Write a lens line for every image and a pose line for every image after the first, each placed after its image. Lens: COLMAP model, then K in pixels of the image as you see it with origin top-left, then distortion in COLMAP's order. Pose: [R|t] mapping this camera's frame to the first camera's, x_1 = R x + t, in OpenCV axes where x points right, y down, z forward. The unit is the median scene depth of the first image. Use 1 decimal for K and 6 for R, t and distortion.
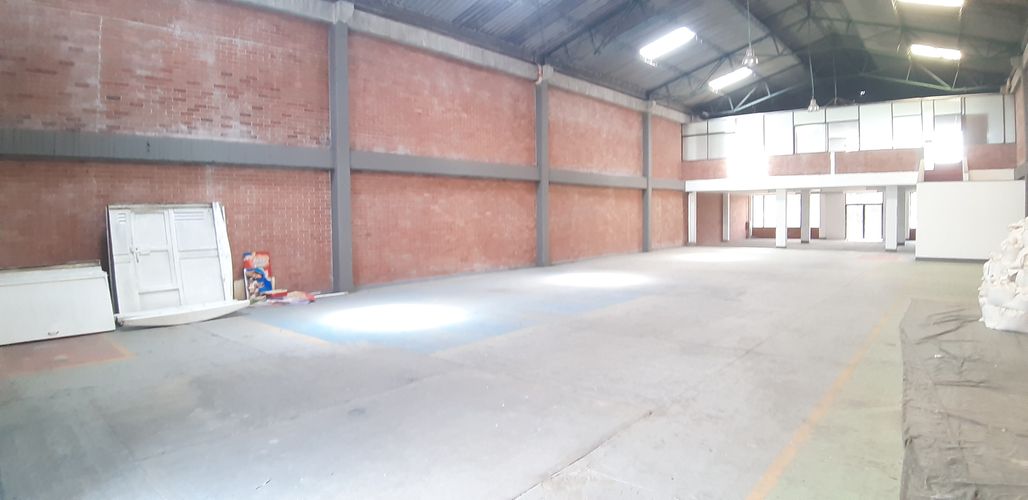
lens RADIAL K [[533.0, 0, 514.0], [0, 533.0, 250.0], [0, 0, 1]] dist [-0.071195, -0.026009]
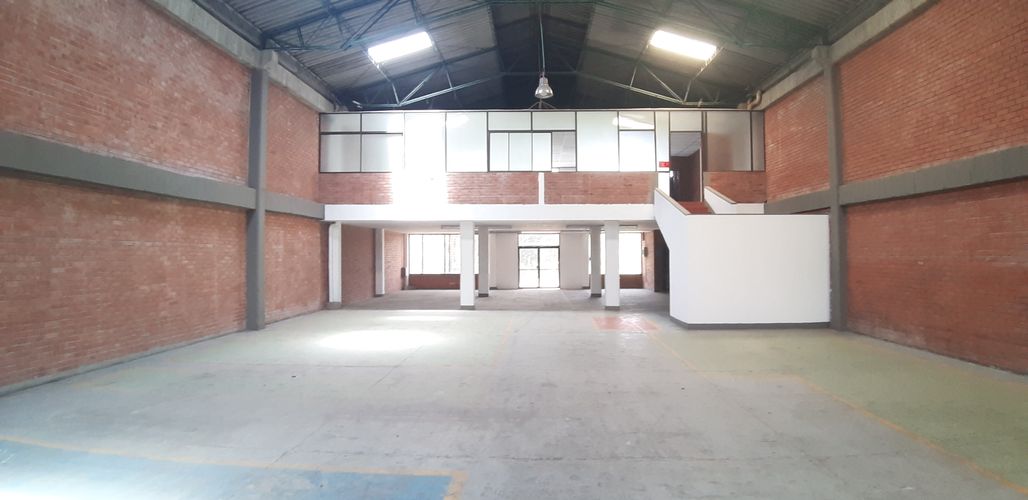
lens RADIAL K [[540.7, 0, 521.4], [0, 540.7, 251.0], [0, 0, 1]] dist [-0.108174, -0.002556]
pose [[0.773488, 0.018762, 0.633533, 0.167962], [0.029179, 0.997448, -0.065164, -0.043912], [-0.633139, 0.068889, 0.770967, 0.580078]]
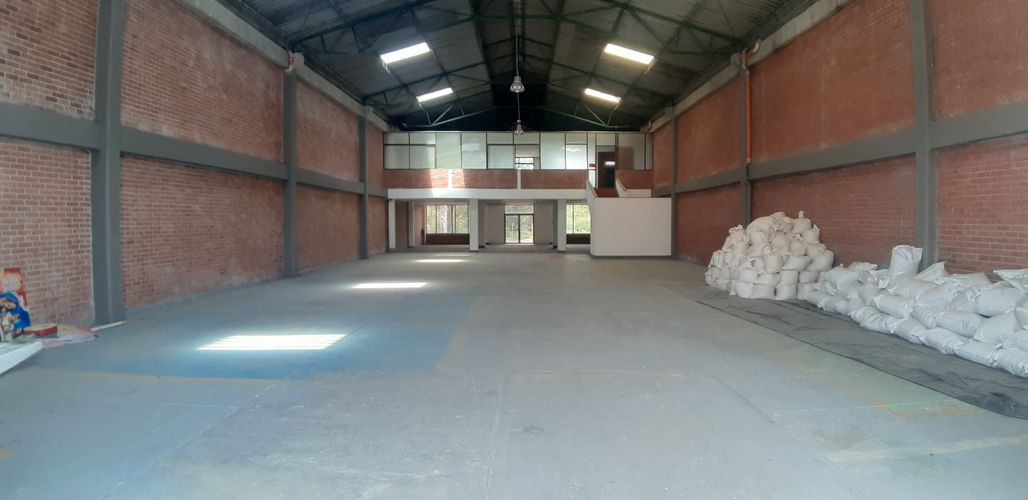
lens RADIAL K [[540.7, 0, 521.4], [0, 540.7, 251.0], [0, 0, 1]] dist [-0.108174, -0.002556]
pose [[0.754911, -0.018966, 0.655553, -0.242789], [0.028346, 0.999591, -0.003723, 0.001497], [-0.655215, 0.021393, 0.755140, 0.085824]]
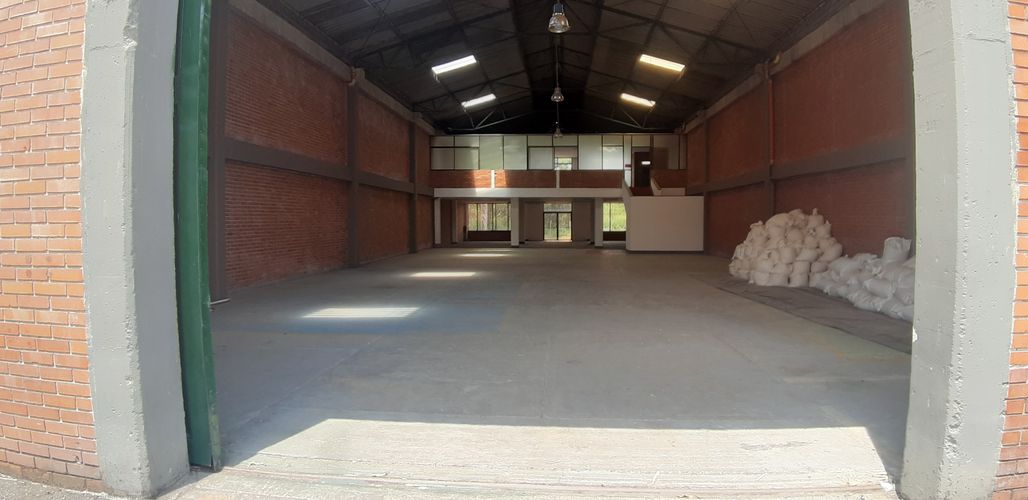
lens RADIAL K [[548.2, 0, 525.9], [0, 548.2, 247.2], [0, 0, 1]] dist [-0.109454, 0.000992]
pose [[0.792948, -0.014706, 0.609112, -0.316319], [0.027275, 0.999563, -0.011374, 0.011237], [-0.608679, 0.025633, 0.793003, 0.008178]]
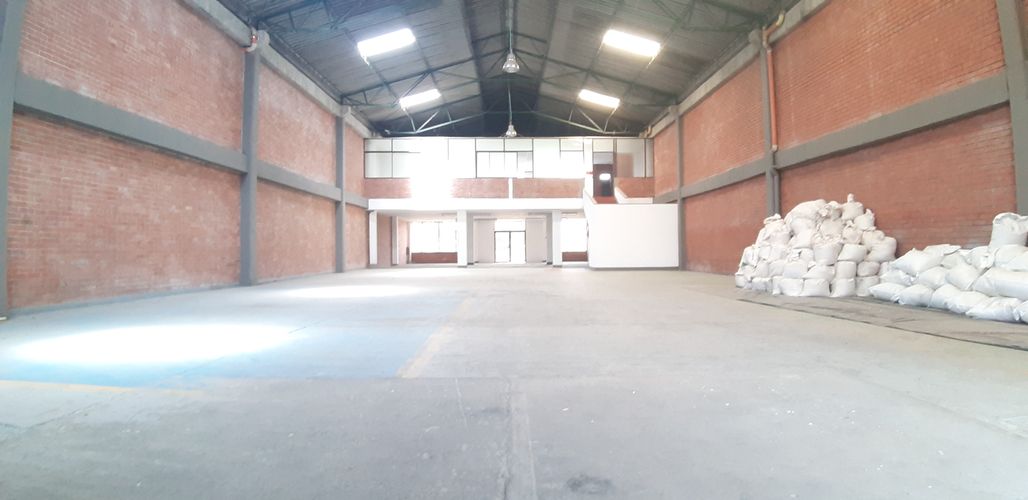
lens RADIAL K [[537.2, 0, 518.3], [0, 537.2, 251.2], [0, 0, 1]] dist [-0.110247, 0.000472]
pose [[0.744135, 0.010578, 0.667945, -0.164527], [0.036915, 0.997696, -0.056925, 0.040030], [-0.667008, 0.067017, 0.742030, 0.194268]]
